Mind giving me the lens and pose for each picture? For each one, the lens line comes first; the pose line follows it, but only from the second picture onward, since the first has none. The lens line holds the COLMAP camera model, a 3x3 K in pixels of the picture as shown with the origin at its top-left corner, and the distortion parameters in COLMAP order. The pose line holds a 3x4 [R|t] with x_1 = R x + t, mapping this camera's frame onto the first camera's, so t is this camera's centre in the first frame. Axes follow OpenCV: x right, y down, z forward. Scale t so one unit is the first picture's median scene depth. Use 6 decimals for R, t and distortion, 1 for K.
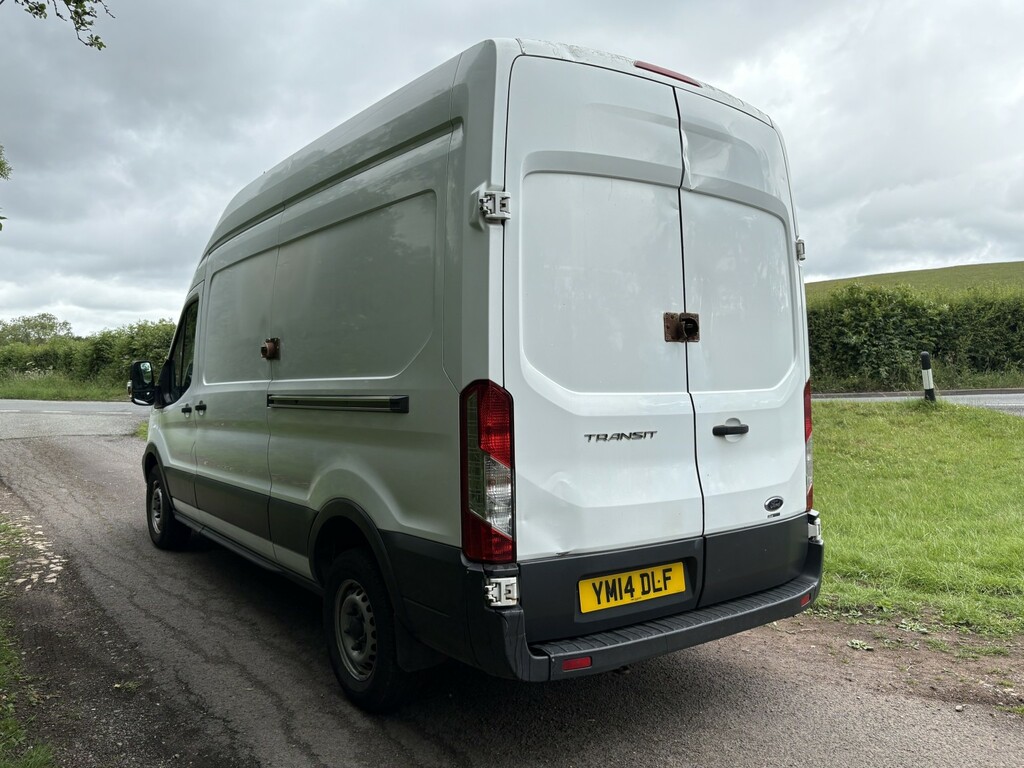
lens RADIAL K [[792.0, 0, 505.6], [0, 792.0, 387.0], [0, 0, 1]] dist [0.074195, -0.078513]
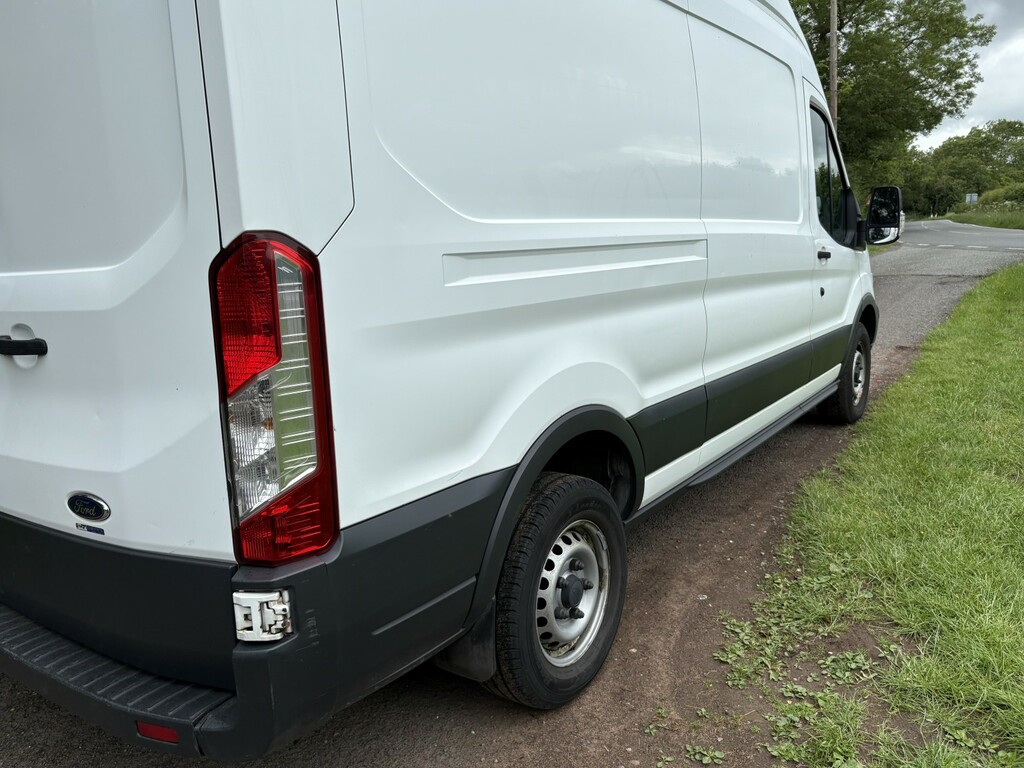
lens RADIAL K [[784.3, 0, 510.8], [0, 784.3, 387.9], [0, 0, 1]] dist [0.020048, -0.005423]
pose [[0.316458, 0.166544, -0.933872, 0.995459], [0.037790, 0.981473, 0.187839, -0.006750], [0.947853, -0.094734, 0.304301, 1.283638]]
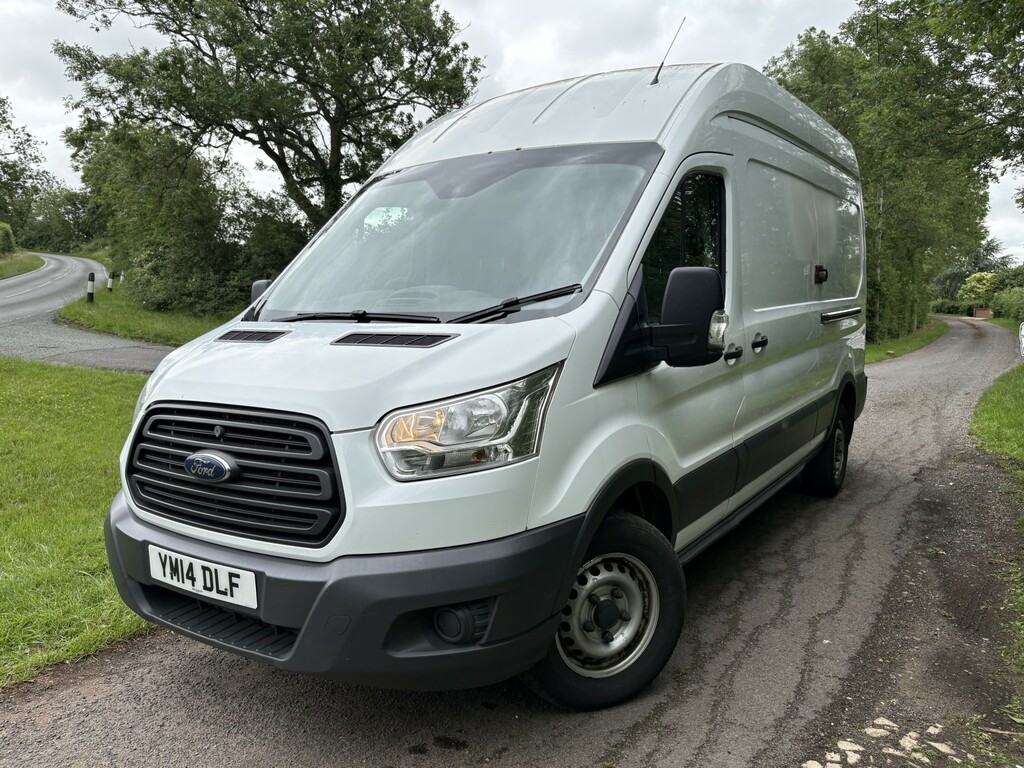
lens RADIAL K [[784.3, 0, 510.8], [0, 784.3, 387.9], [0, 0, 1]] dist [0.020048, -0.005423]
pose [[-0.351664, -0.105432, 0.930170, -1.727701], [0.023412, 0.992336, 0.121330, -0.046218], [-0.935834, 0.064445, -0.346500, 2.596830]]
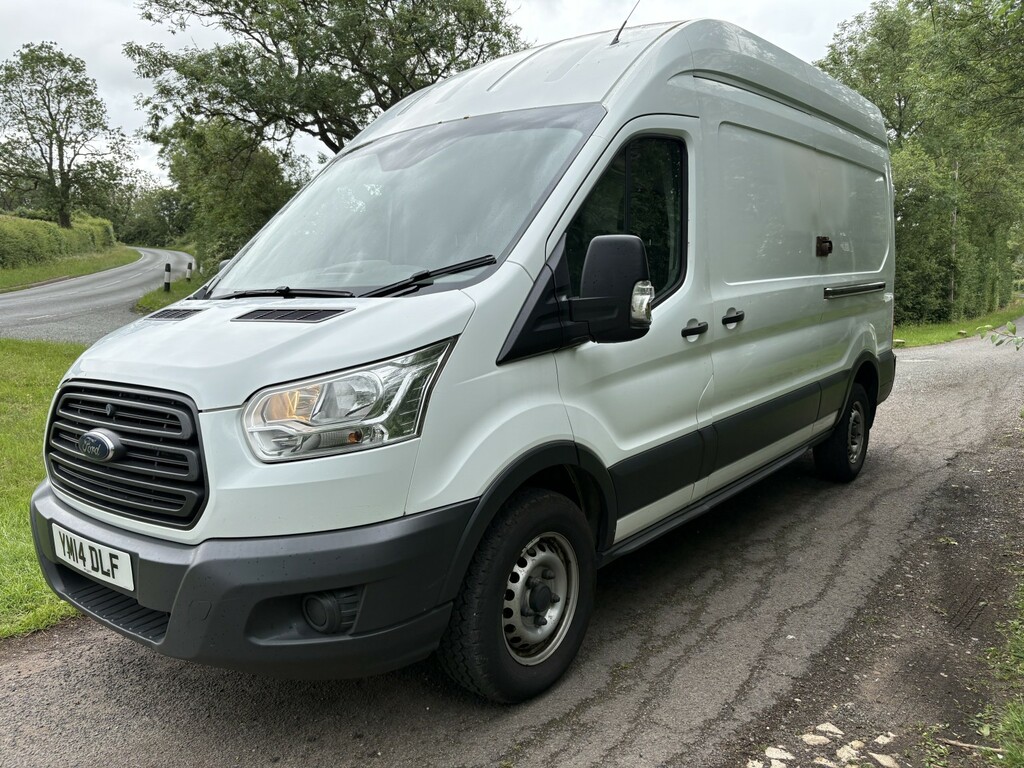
lens RADIAL K [[767.9, 0, 512.0], [0, 767.9, 384.0], [0, 0, 1]] dist [0.019196, -0.005703]
pose [[-0.262781, -0.119873, 0.957380, -1.722636], [0.037871, 0.990206, 0.134377, -0.025667], [-0.964112, 0.071568, -0.255668, 2.407851]]
